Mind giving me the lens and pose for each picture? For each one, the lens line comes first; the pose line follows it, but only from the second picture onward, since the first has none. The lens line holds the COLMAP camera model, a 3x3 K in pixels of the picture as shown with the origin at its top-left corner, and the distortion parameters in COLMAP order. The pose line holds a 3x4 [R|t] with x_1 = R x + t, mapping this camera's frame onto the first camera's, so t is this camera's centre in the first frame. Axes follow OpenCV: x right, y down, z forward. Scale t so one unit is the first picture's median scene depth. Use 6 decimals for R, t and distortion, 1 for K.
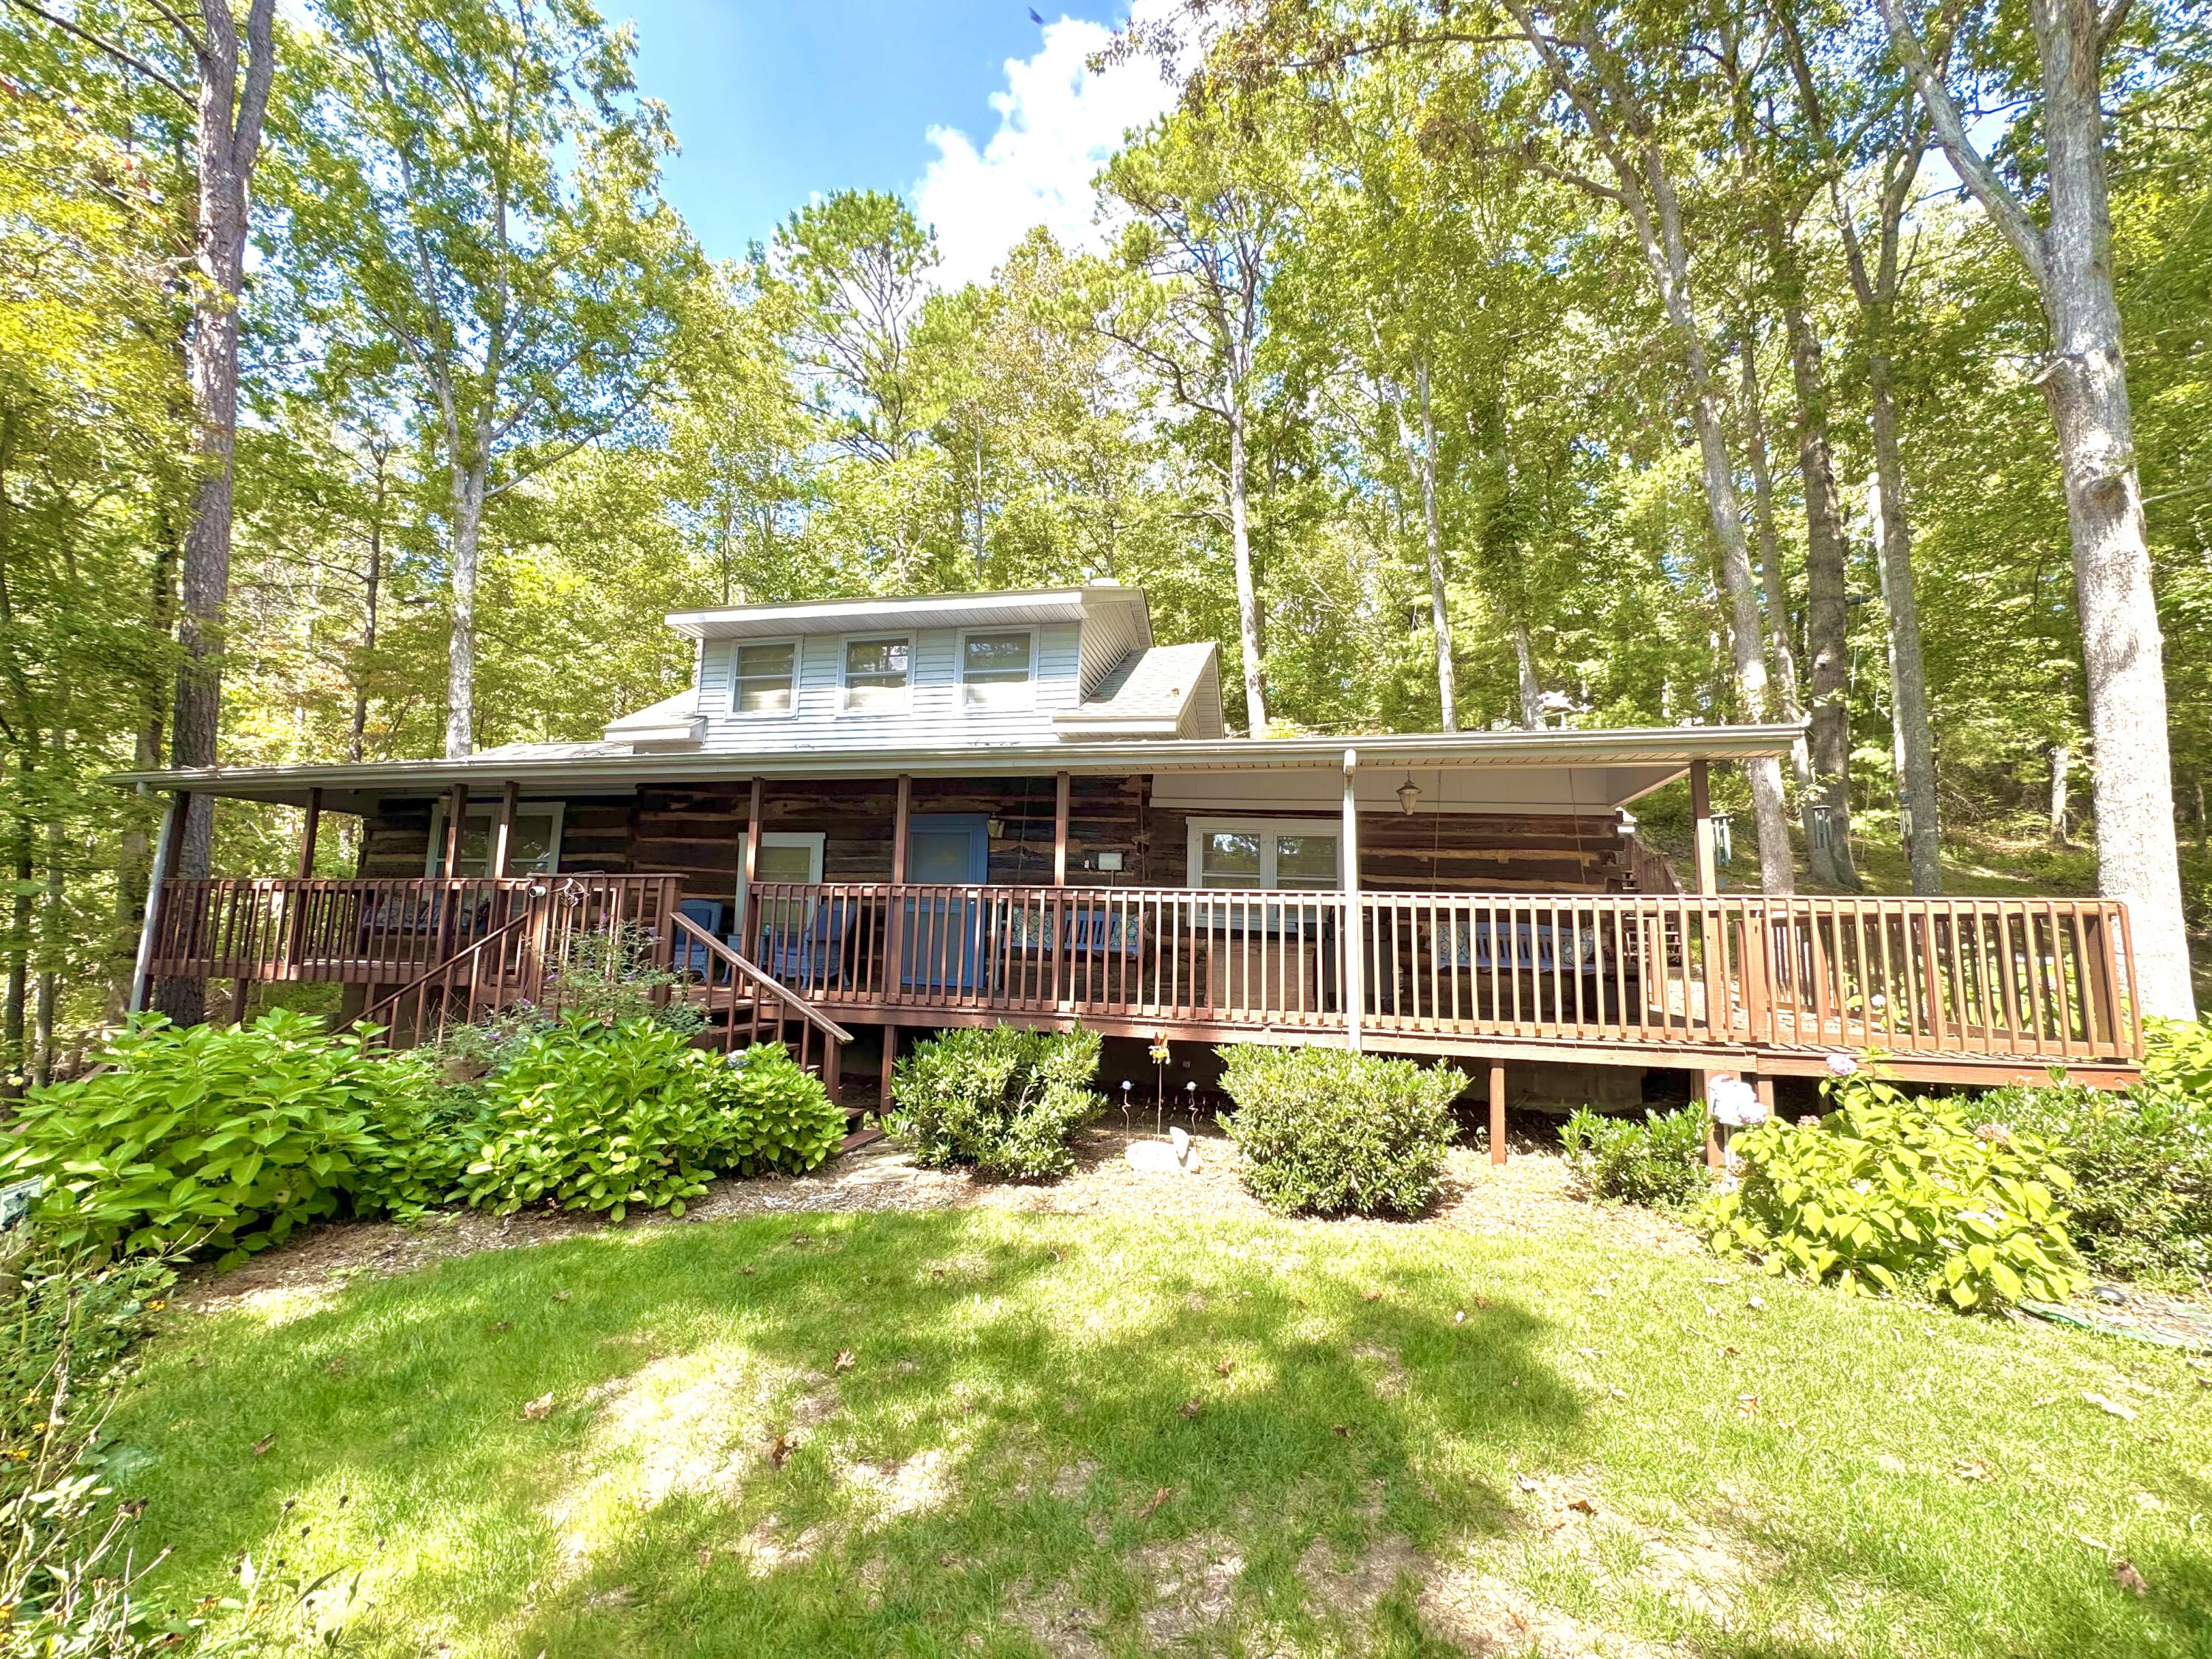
lens RADIAL K [[786.2, 0, 1106.1], [0, 786.2, 822.5], [0, 0, 1]] dist [0.008818, -0.000010]
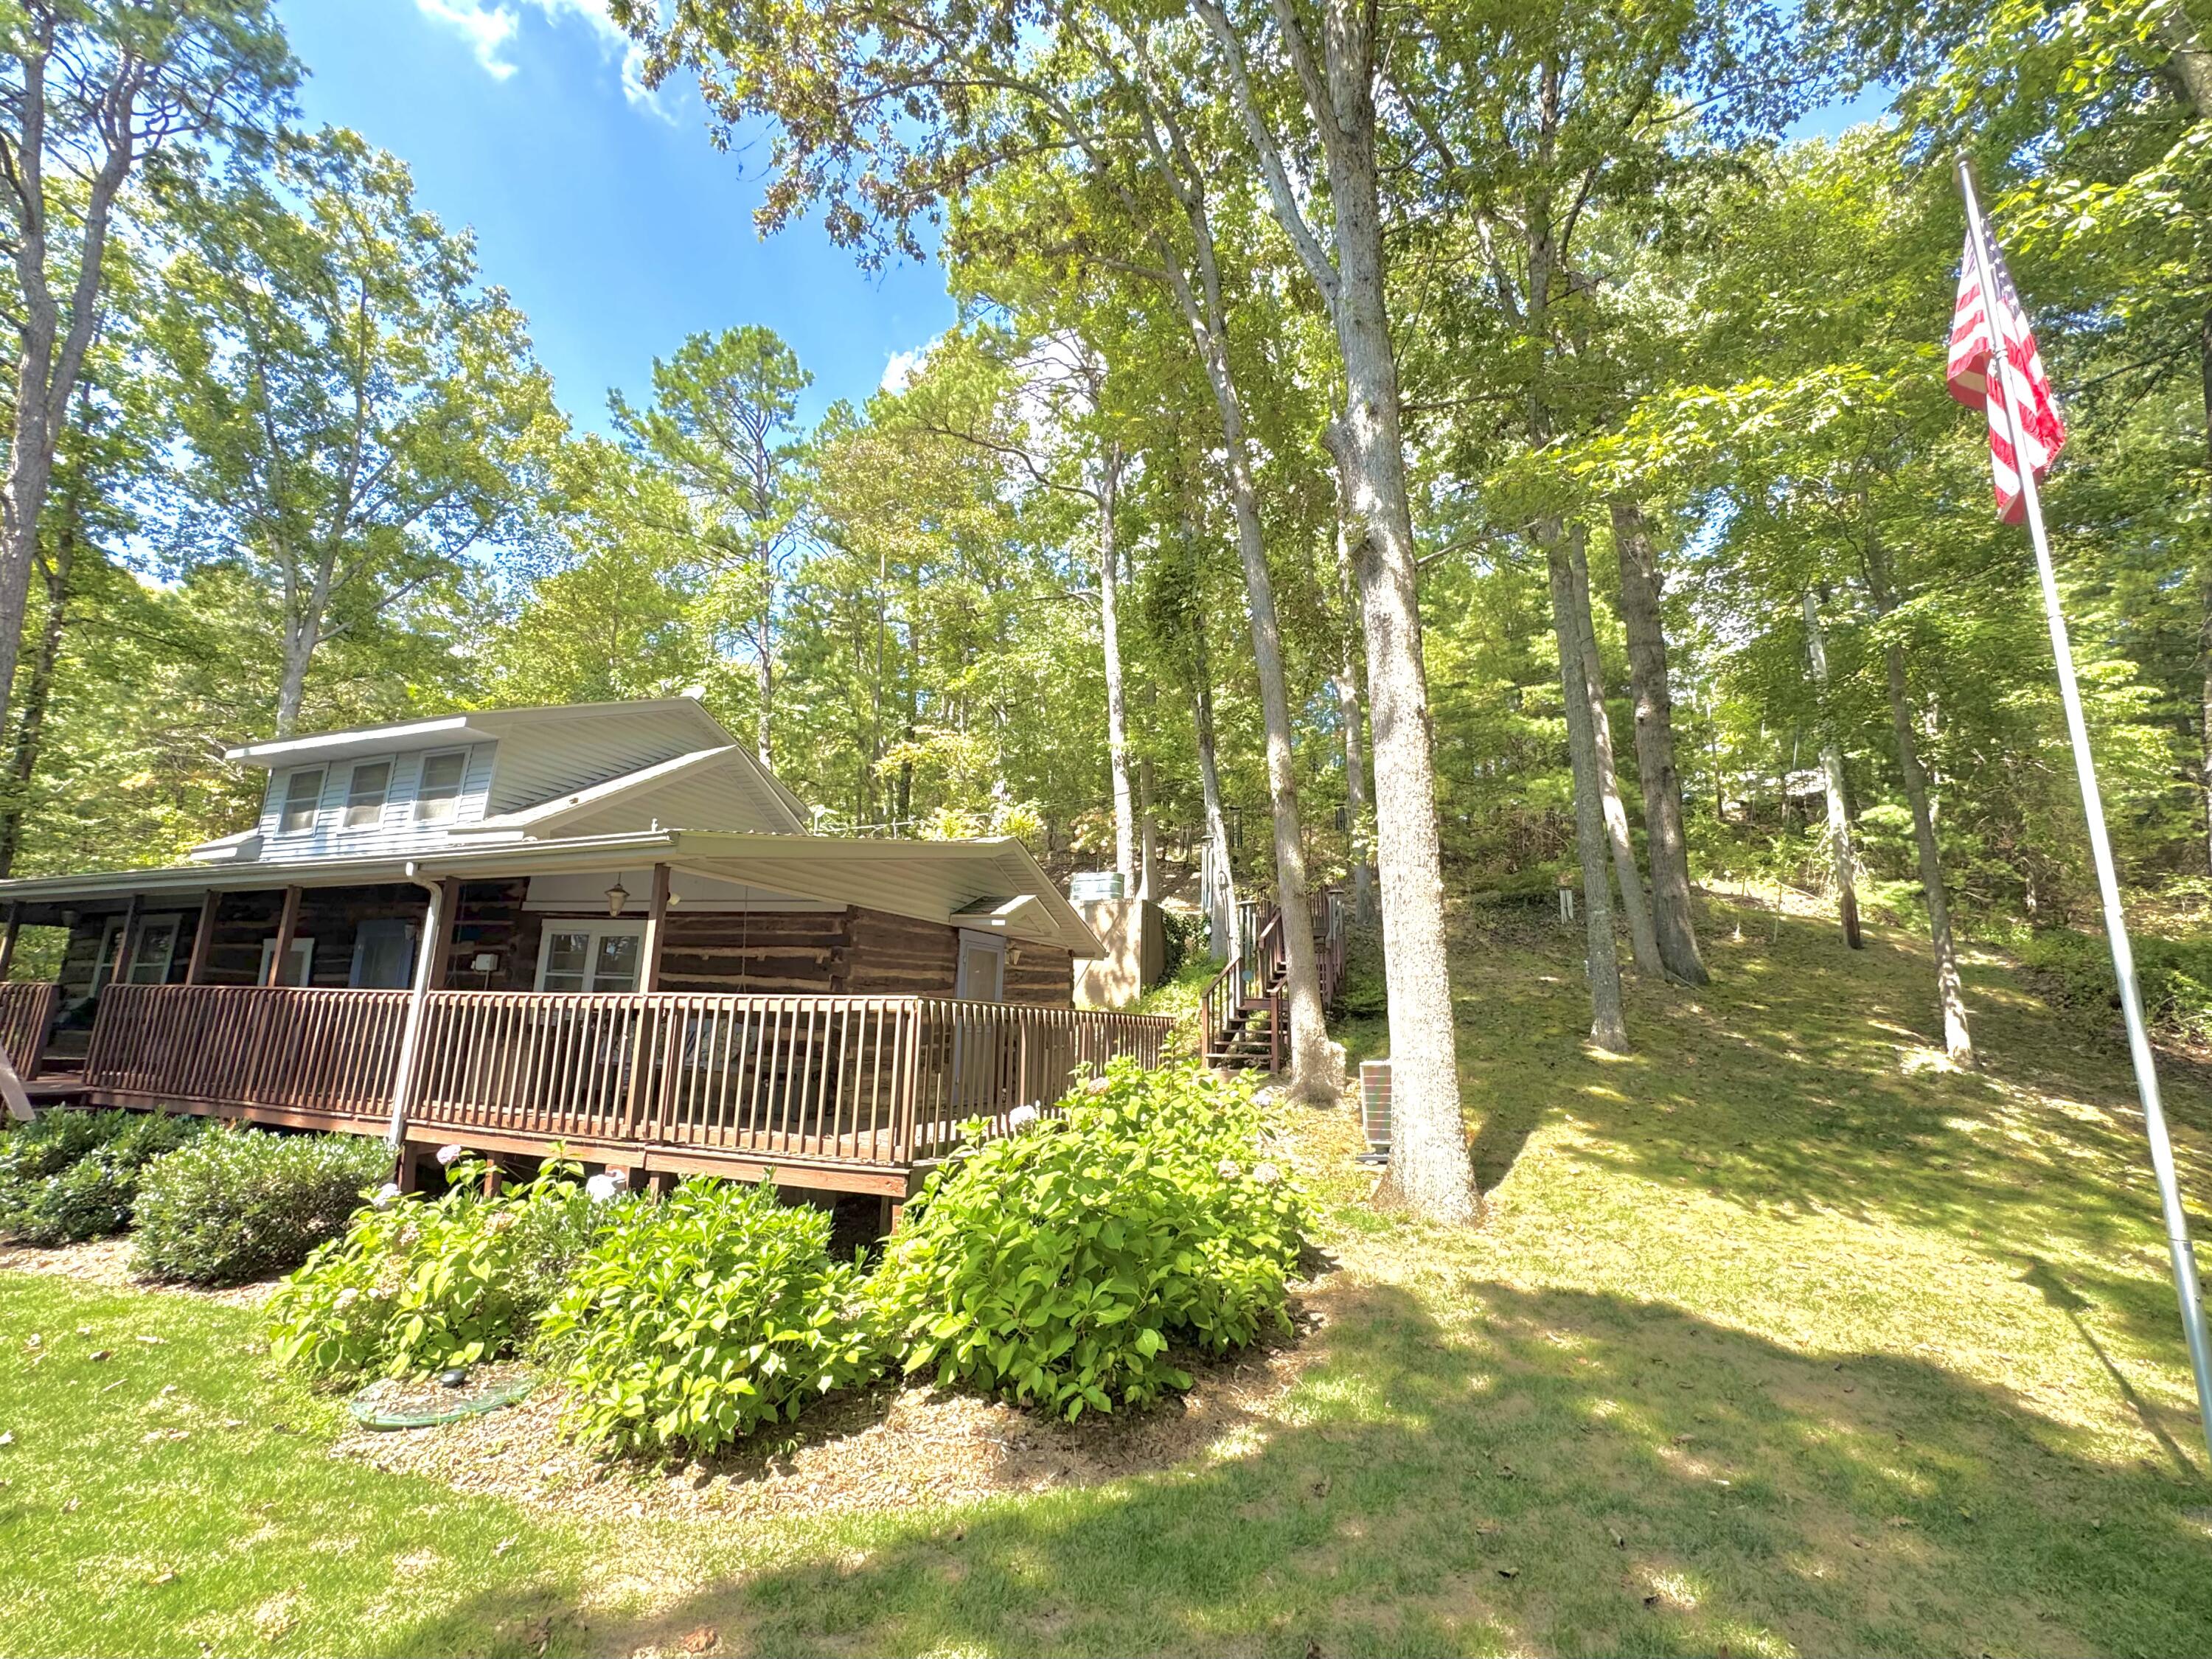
lens RADIAL K [[887.5, 0, 1105.6], [0, 887.5, 833.5], [0, 0, 1]] dist [-0.001898, 0.000934]
pose [[0.986518, -0.037652, -0.159266, 1.070754], [0.021080, 0.994303, -0.104487, 0.016532], [0.162292, 0.099721, 0.981691, -0.034238]]
